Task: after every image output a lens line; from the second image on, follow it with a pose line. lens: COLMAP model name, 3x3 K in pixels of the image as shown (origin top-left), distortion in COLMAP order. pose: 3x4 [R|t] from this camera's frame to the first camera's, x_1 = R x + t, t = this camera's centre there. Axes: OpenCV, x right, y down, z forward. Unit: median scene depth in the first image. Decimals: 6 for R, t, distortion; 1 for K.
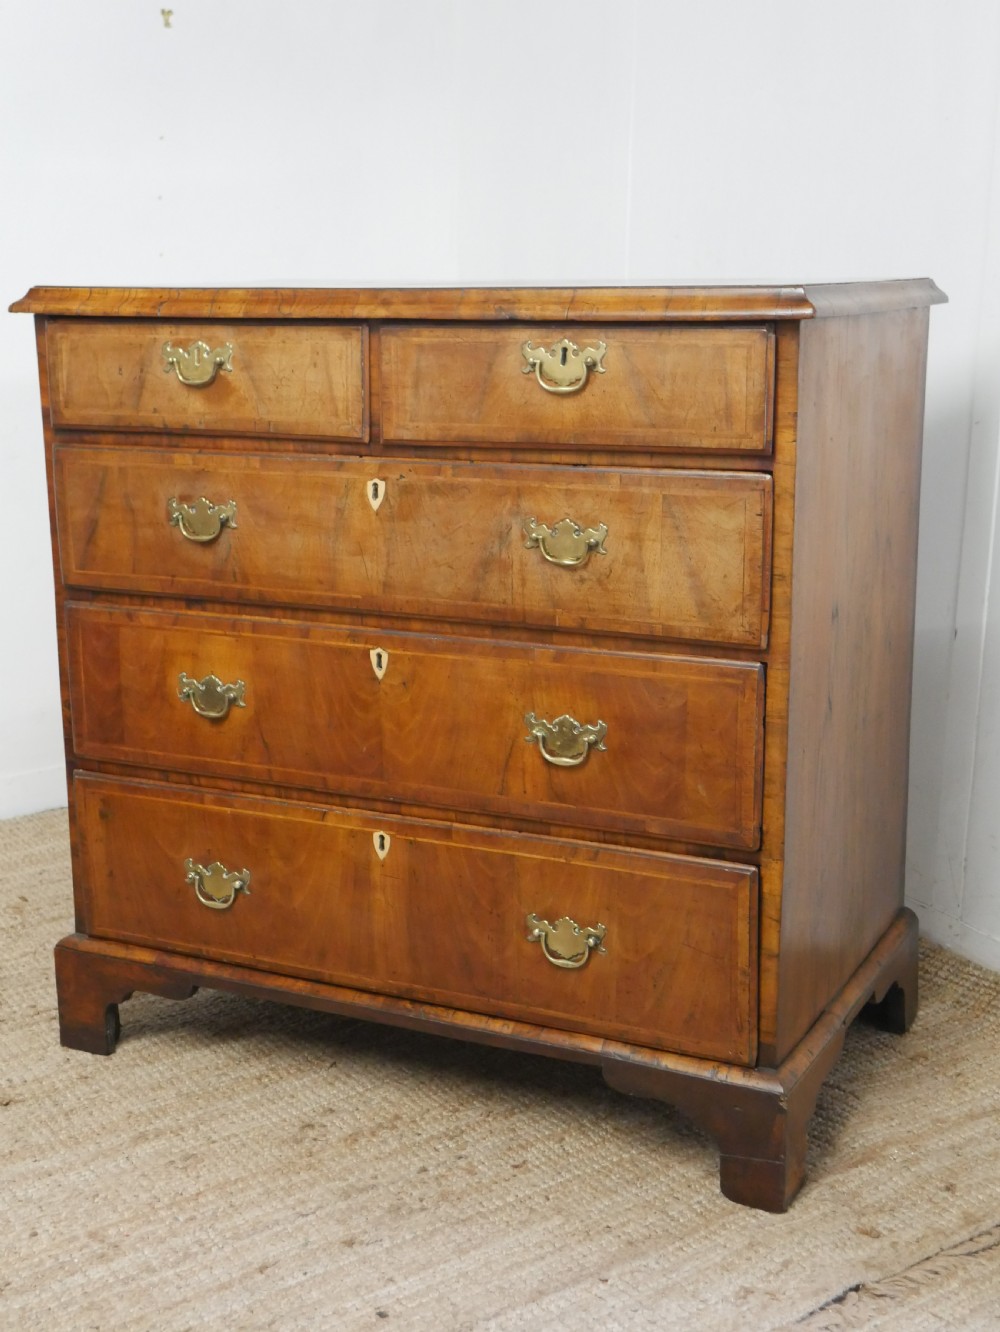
lens RADIAL K [[1823.3, 0, 501.7], [0, 1823.3, 652.8], [0, 0, 1]] dist [0.029311, 0.000000]
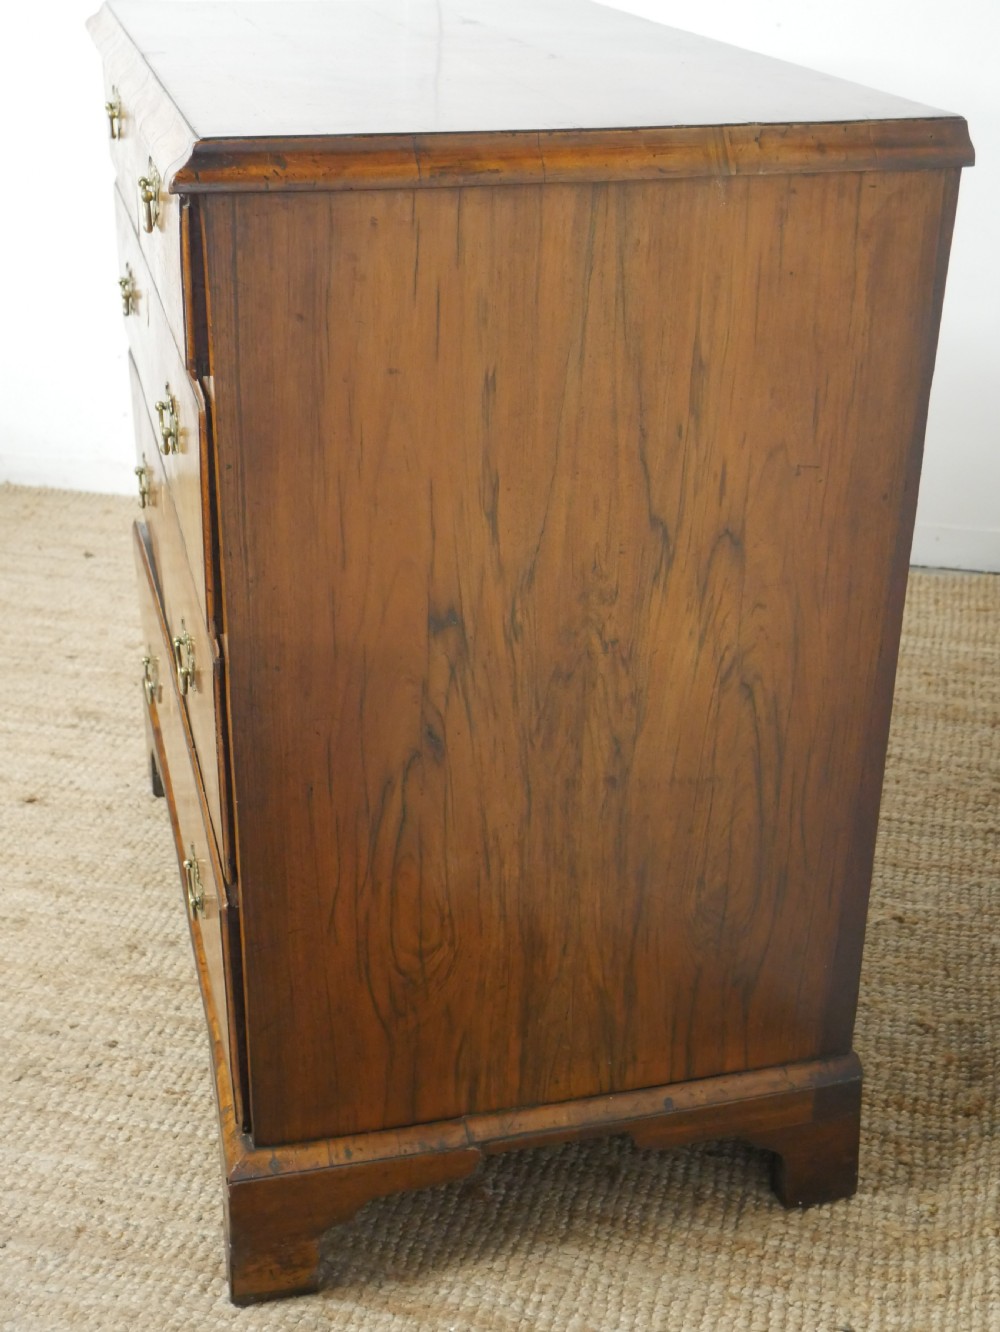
lens RADIAL K [[1823.3, 0, 499.2], [0, 1823.3, 665.9], [0, 0, 1]] dist [0.029311, 0.000000]
pose [[0.655605, 0.341637, -0.673399, 0.650677], [-0.183241, 0.937120, 0.297033, -0.208723], [0.732534, -0.071342, 0.676982, 0.540712]]
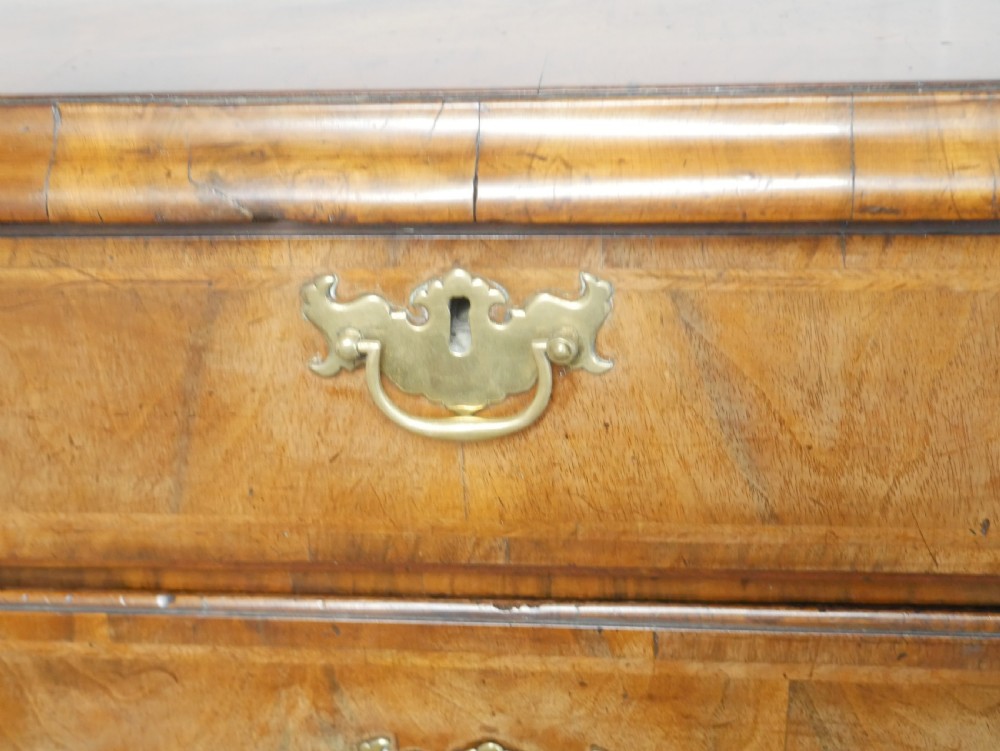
lens RADIAL K [[1368.9, 0, 500.2], [0, 1368.9, 369.7], [0, 0, 1]] dist [0.029311, 0.000000]
pose [[0.933152, -0.183575, 0.309077, -0.028831], [0.103716, 0.960704, 0.257469, -0.198204], [-0.344196, -0.208201, 0.915522, 0.734378]]
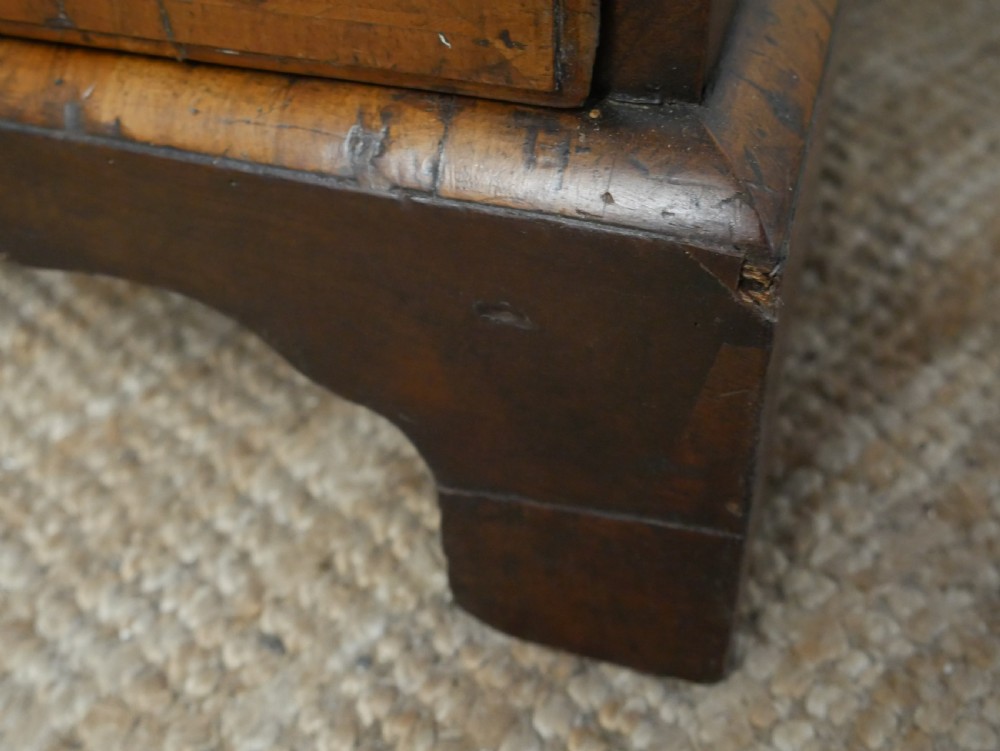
lens RADIAL K [[1368.9, 0, 497.1], [0, 1368.9, 374.7], [0, 0, 1]] dist [0.029311, 0.000000]
pose [[0.983837, -0.140737, 0.110713, 0.107639], [0.062479, 0.849228, 0.524316, 0.172200], [-0.167811, -0.508925, 0.844295, 0.844426]]
